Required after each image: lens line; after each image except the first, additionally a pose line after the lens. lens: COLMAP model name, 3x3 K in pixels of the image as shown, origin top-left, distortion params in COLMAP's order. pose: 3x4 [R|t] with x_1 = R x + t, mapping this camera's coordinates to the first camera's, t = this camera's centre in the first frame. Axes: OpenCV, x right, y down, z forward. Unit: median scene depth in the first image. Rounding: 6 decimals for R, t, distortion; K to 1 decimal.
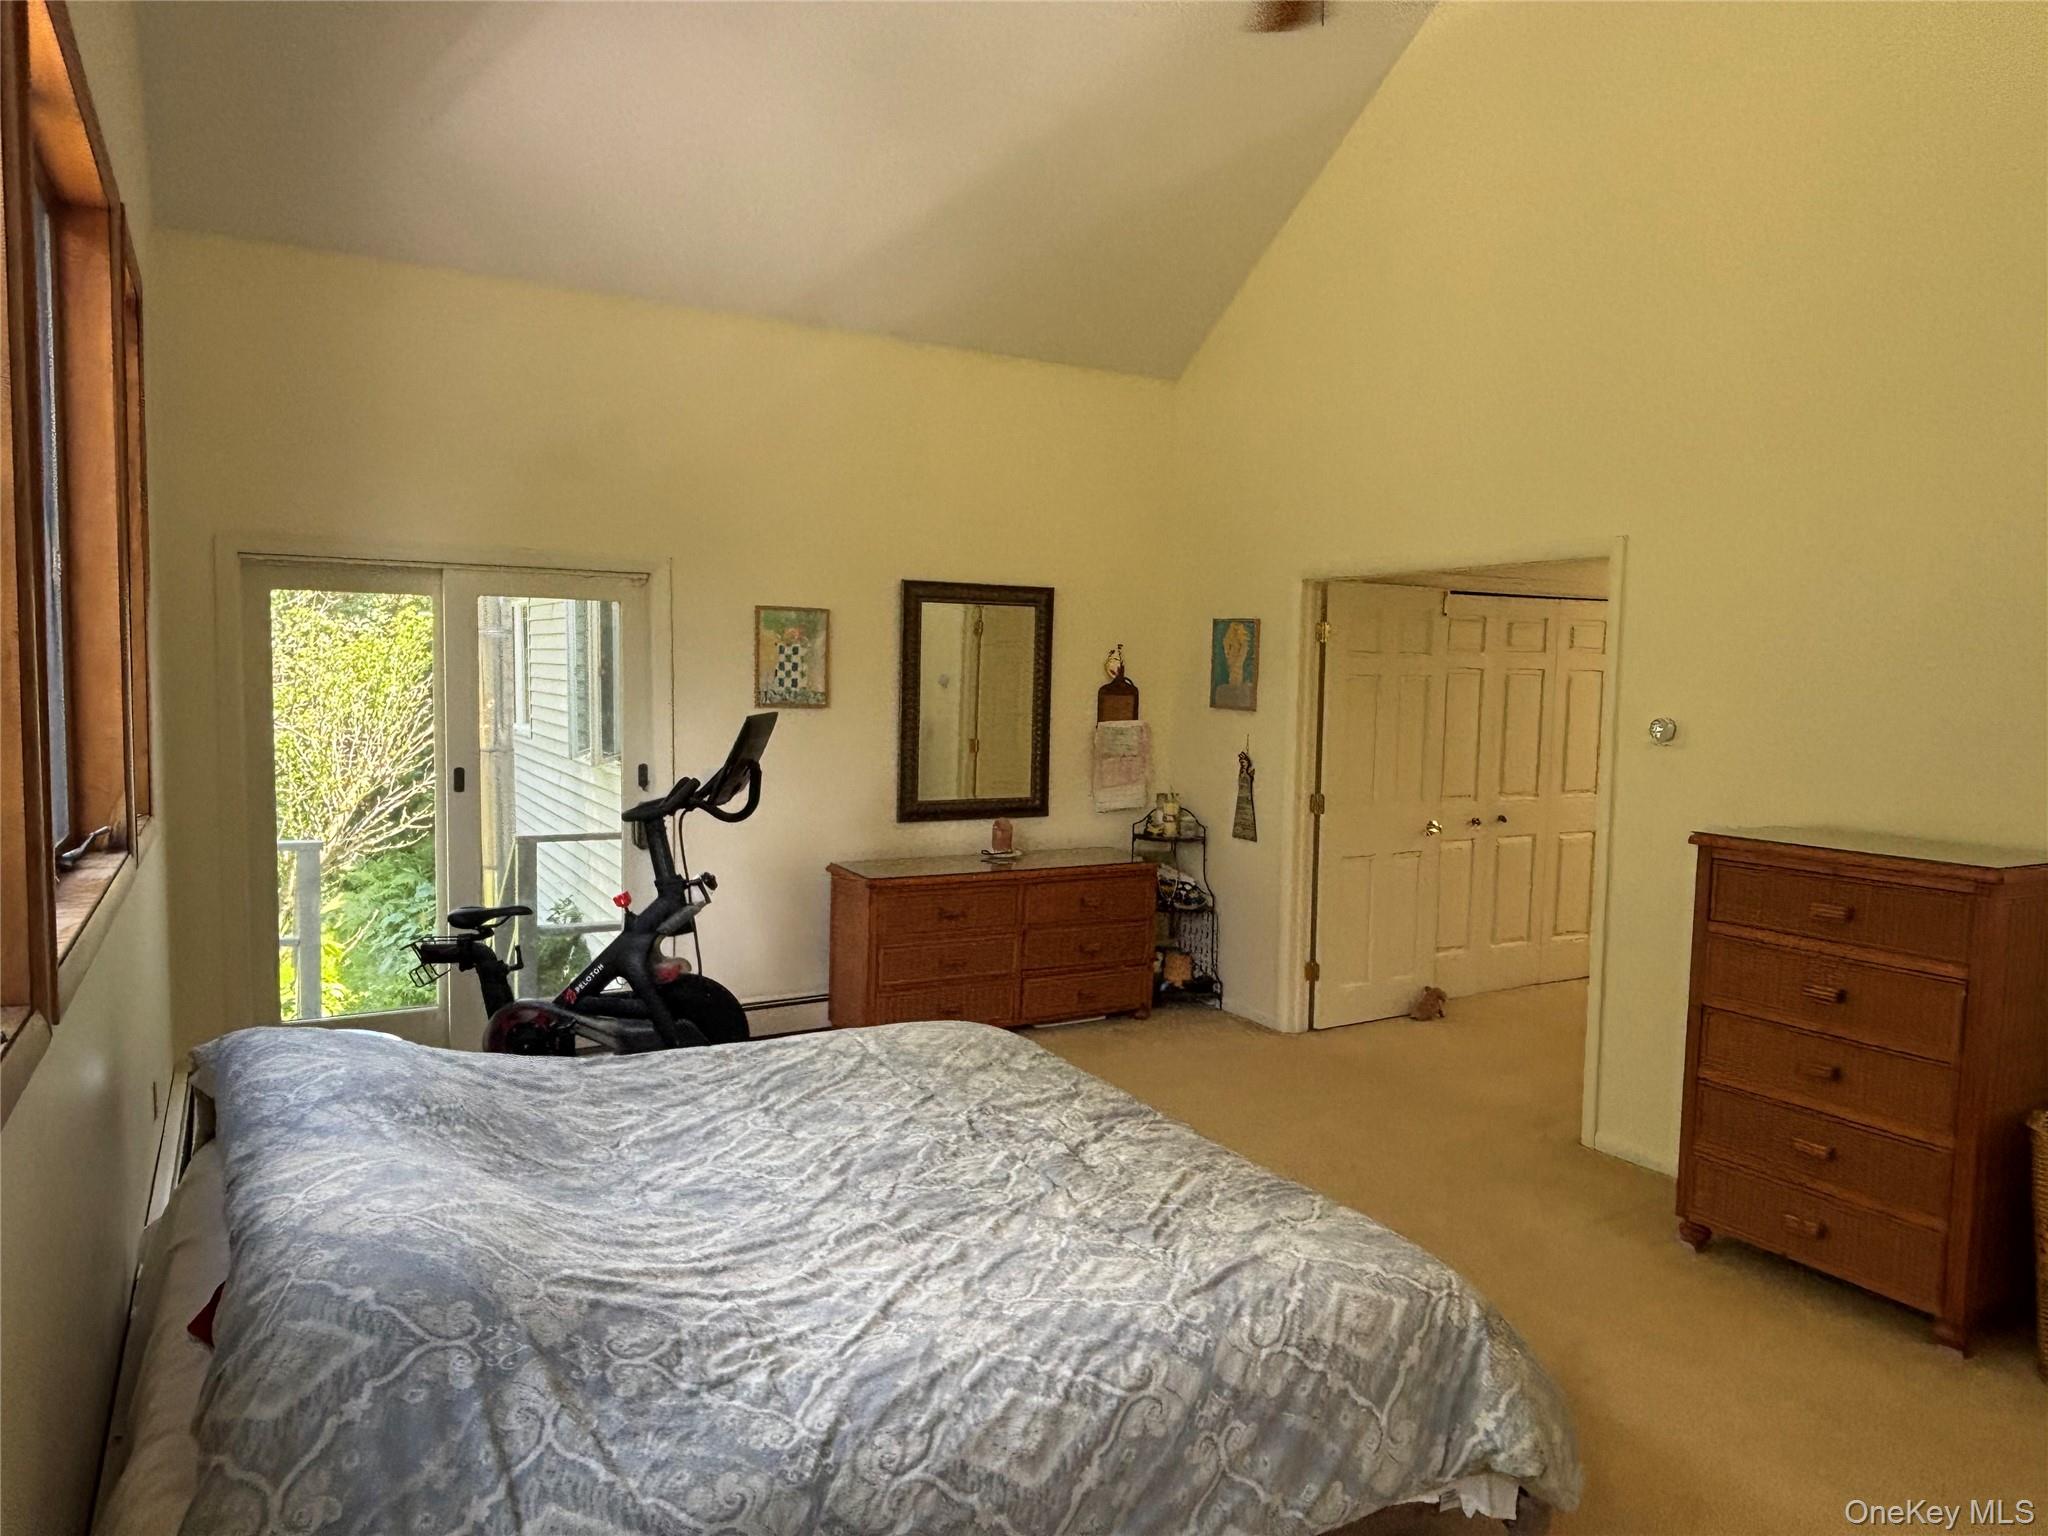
lens RADIAL K [[1318.3, 0, 1016.7], [0, 1318.3, 778.3], [0, 0, 1]] dist [0.025606, -0.005189]
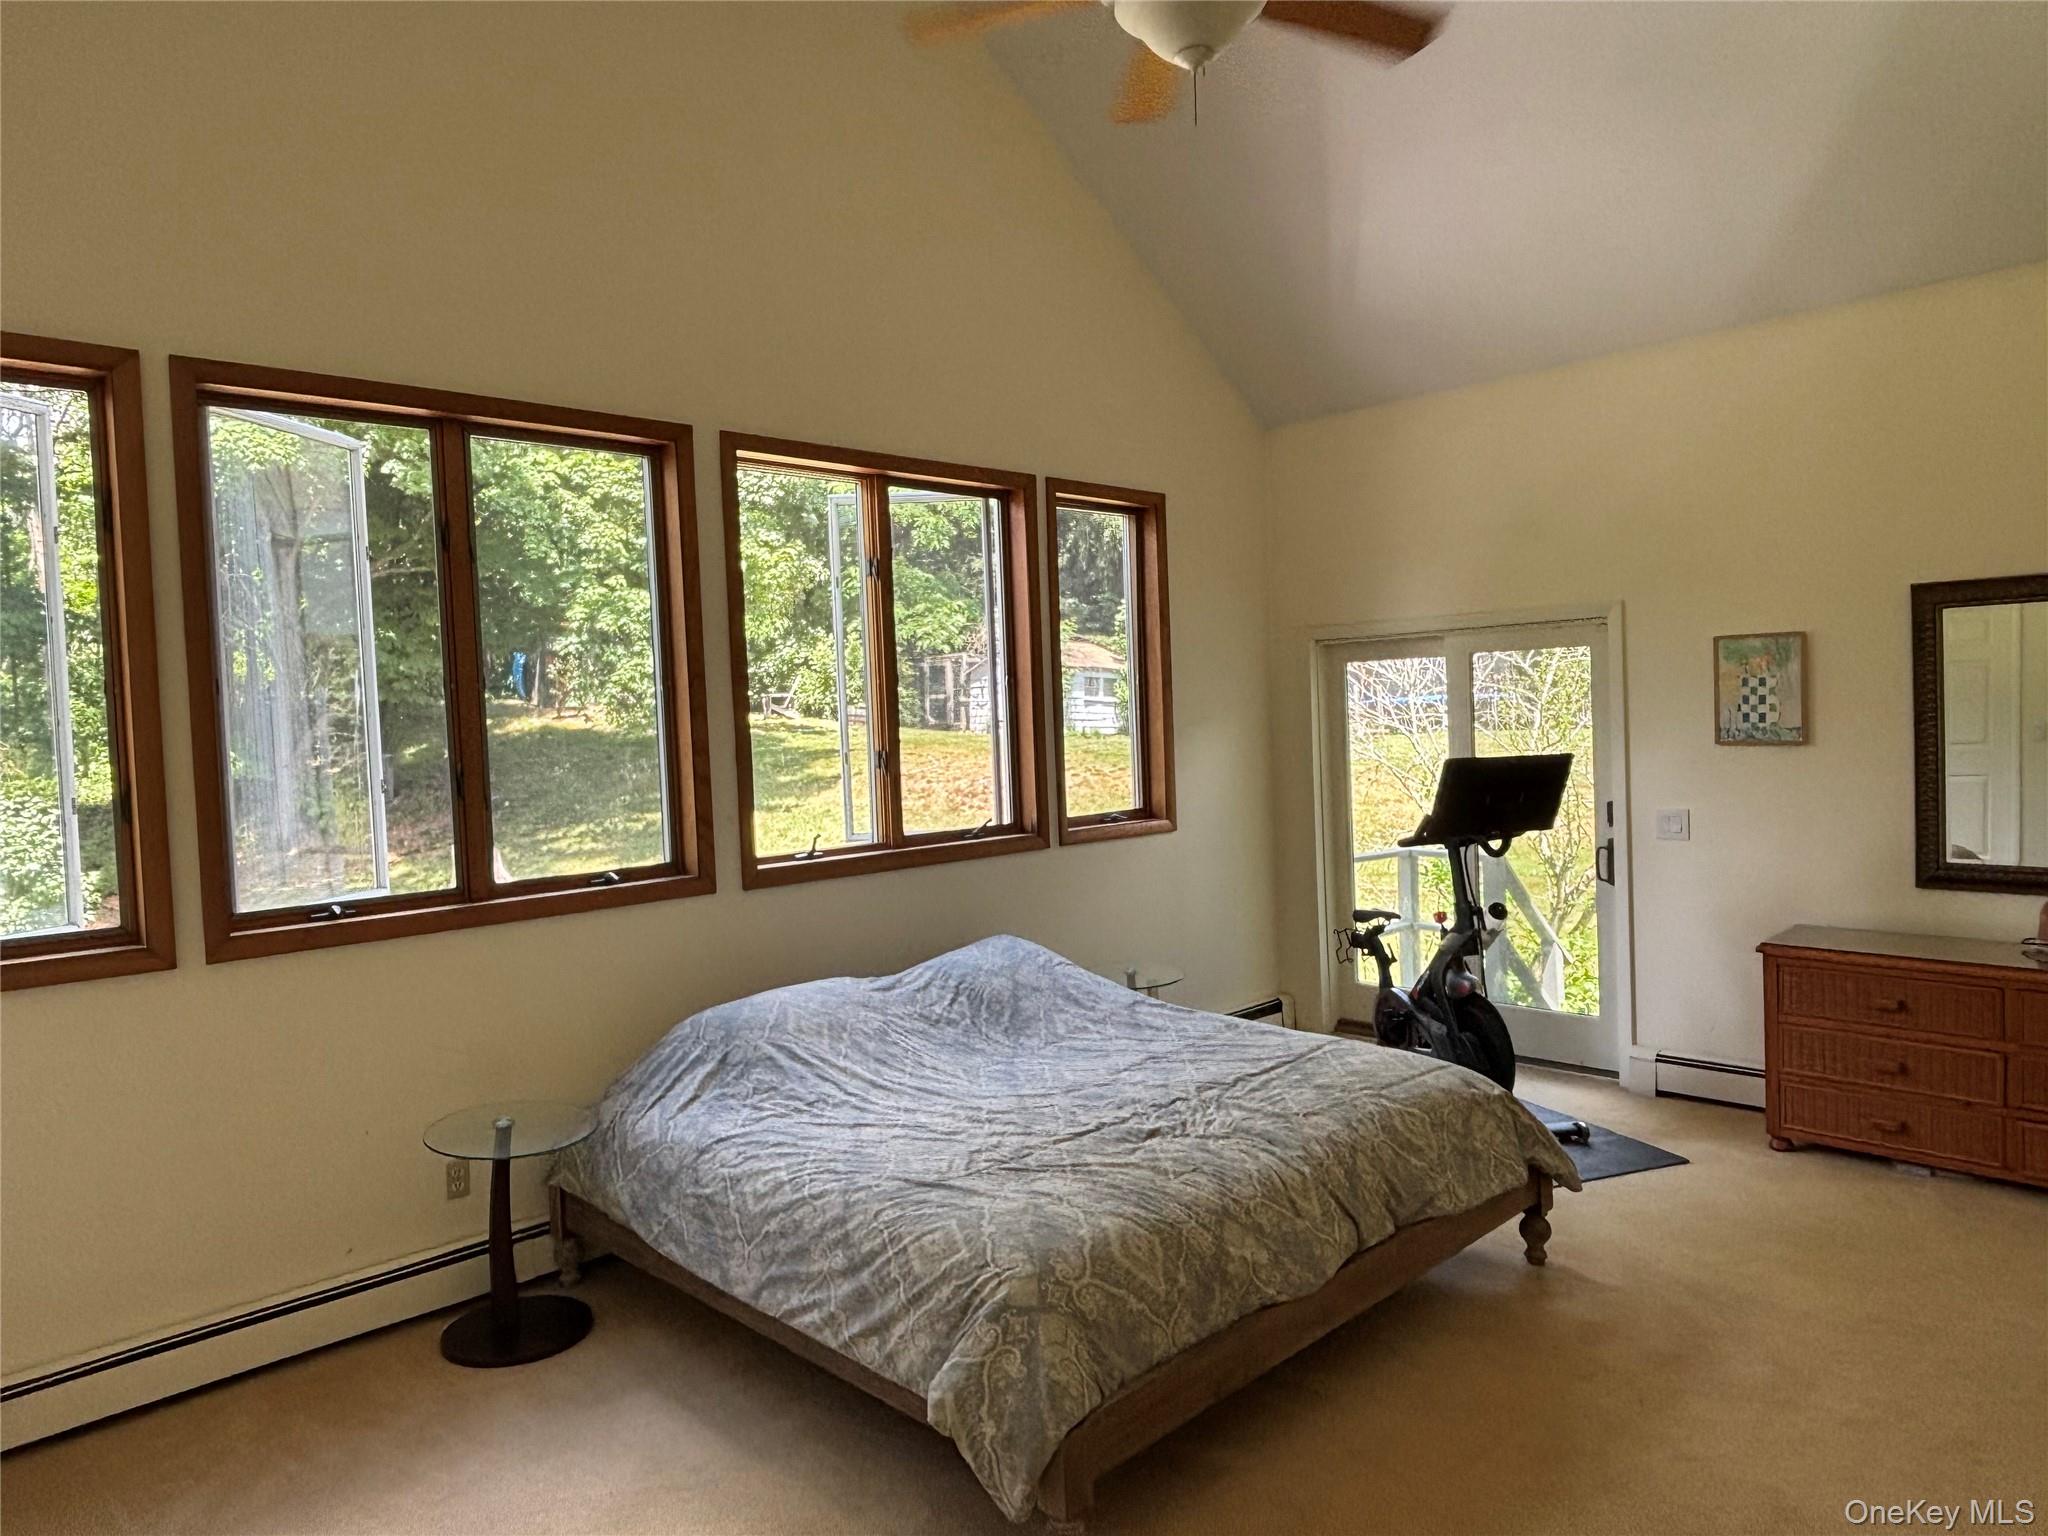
lens RADIAL K [[1318.3, 0, 1021.3], [0, 1318.3, 754.5], [0, 0, 1]] dist [0.025606, -0.005189]
pose [[0.254665, 0.007279, -0.967002, 1.200778], [-0.040974, 0.999155, -0.003269, -0.049235], [0.966161, 0.040455, 0.254748, 0.590781]]
